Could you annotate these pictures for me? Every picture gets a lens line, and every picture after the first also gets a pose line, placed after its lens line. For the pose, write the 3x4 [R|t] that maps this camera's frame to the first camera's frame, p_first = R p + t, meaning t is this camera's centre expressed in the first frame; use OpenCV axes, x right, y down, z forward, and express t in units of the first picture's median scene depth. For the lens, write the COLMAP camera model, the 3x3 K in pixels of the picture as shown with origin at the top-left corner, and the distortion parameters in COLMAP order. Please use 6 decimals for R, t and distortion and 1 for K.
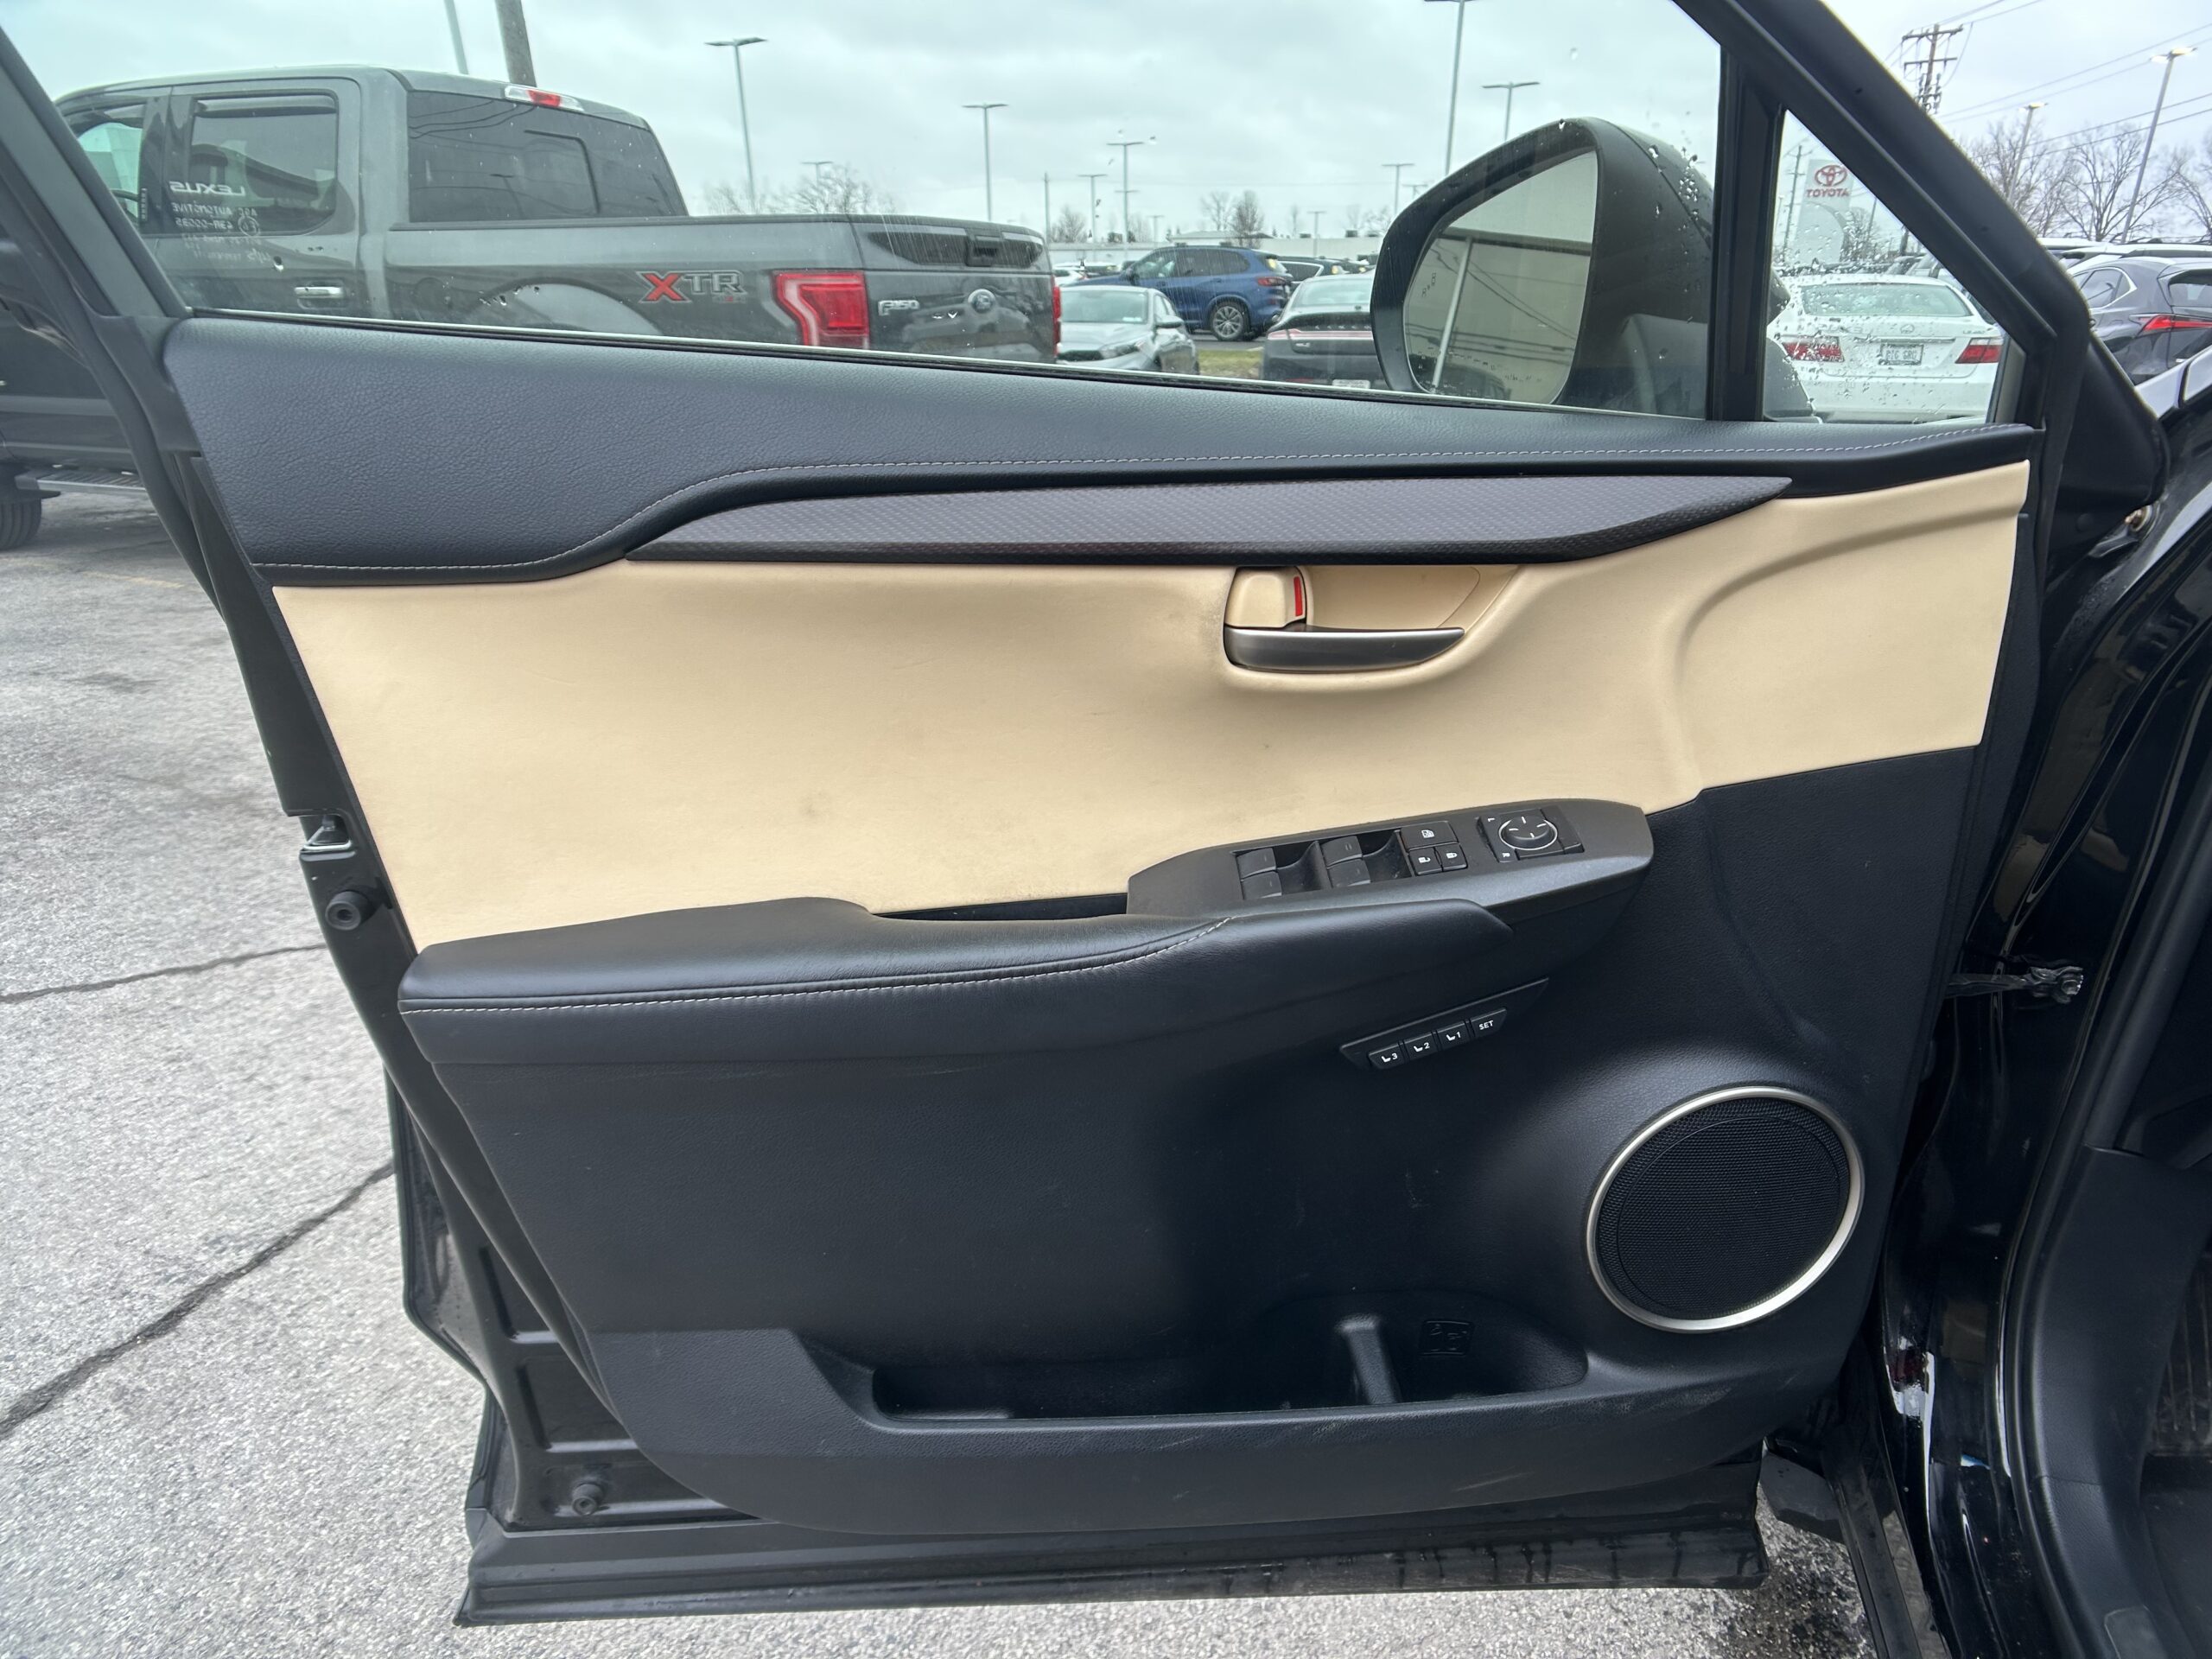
lens RADIAL K [[1247.6, 0, 1160.7], [0, 1247.6, 844.8], [0, 0, 1]] dist [-0.016483, 0.002367]
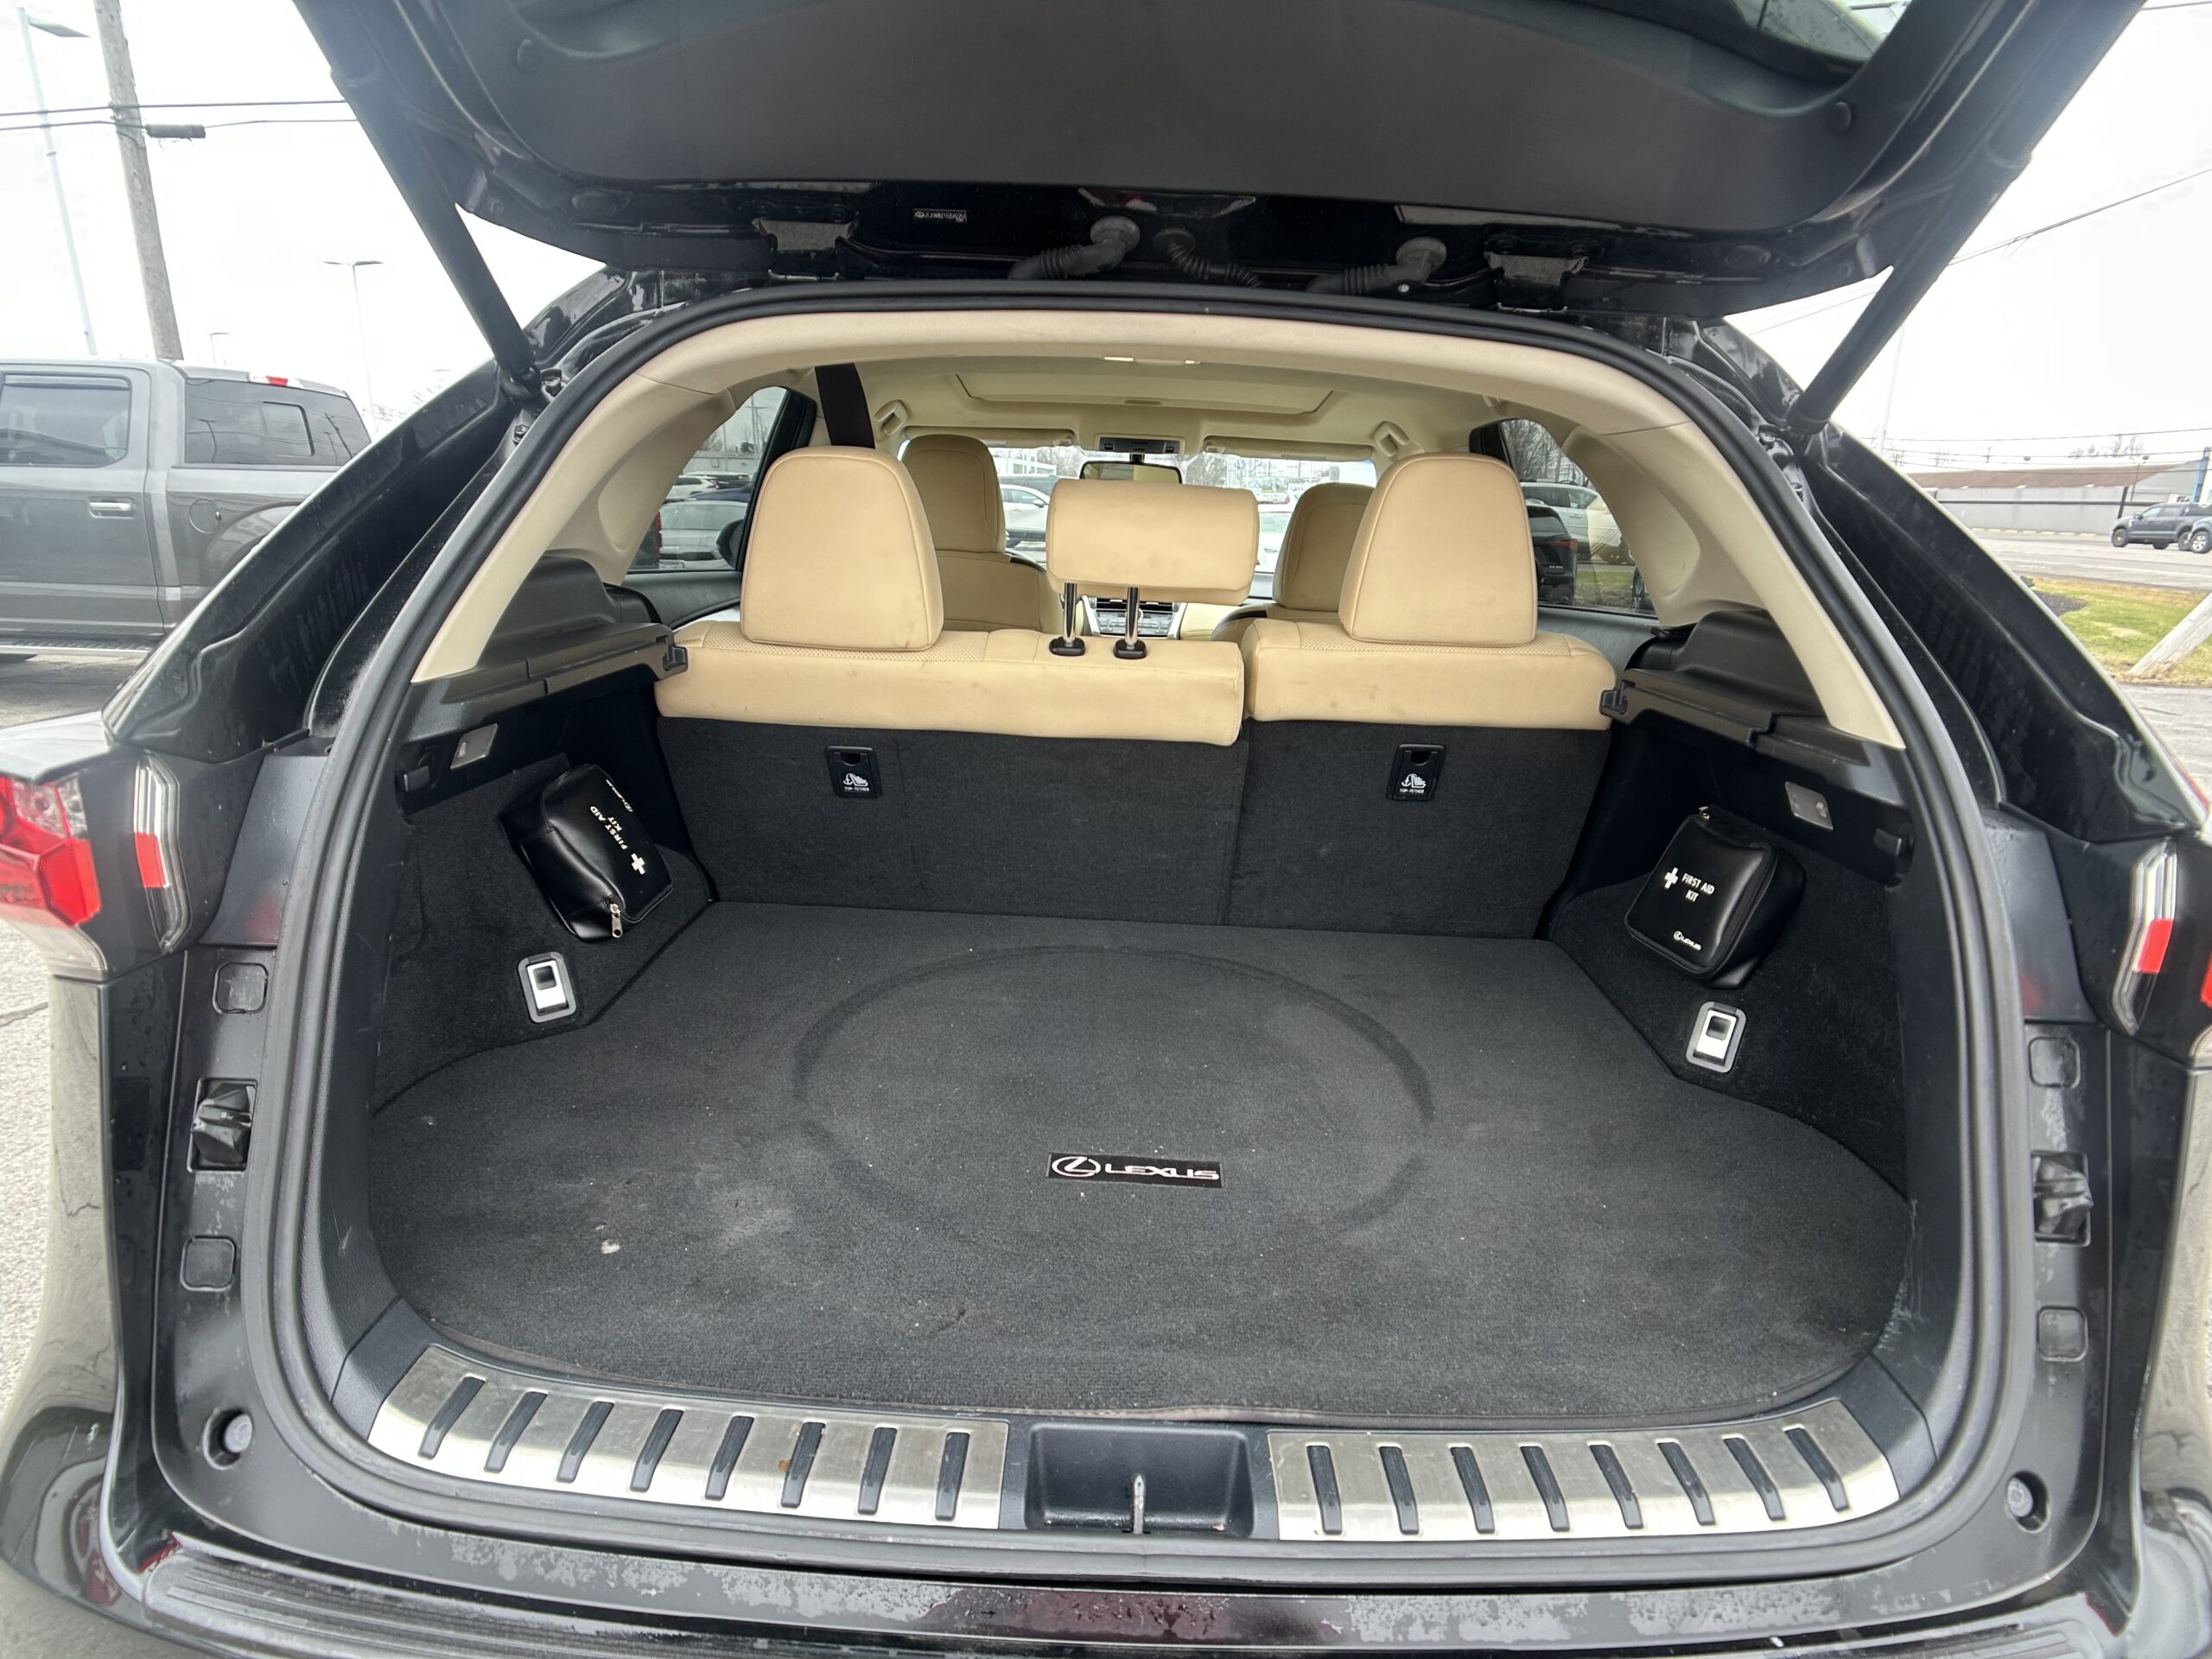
lens RADIAL K [[1239.8, 0, 1122.3], [0, 1239.8, 857.1], [0, 0, 1]] dist [-0.029061, 0.020265]
pose [[0.969400, -0.049156, 0.240515, 0.099408], [0.081786, 0.988445, -0.127620, 0.235819], [-0.231463, 0.143386, 0.962219, -0.591662]]
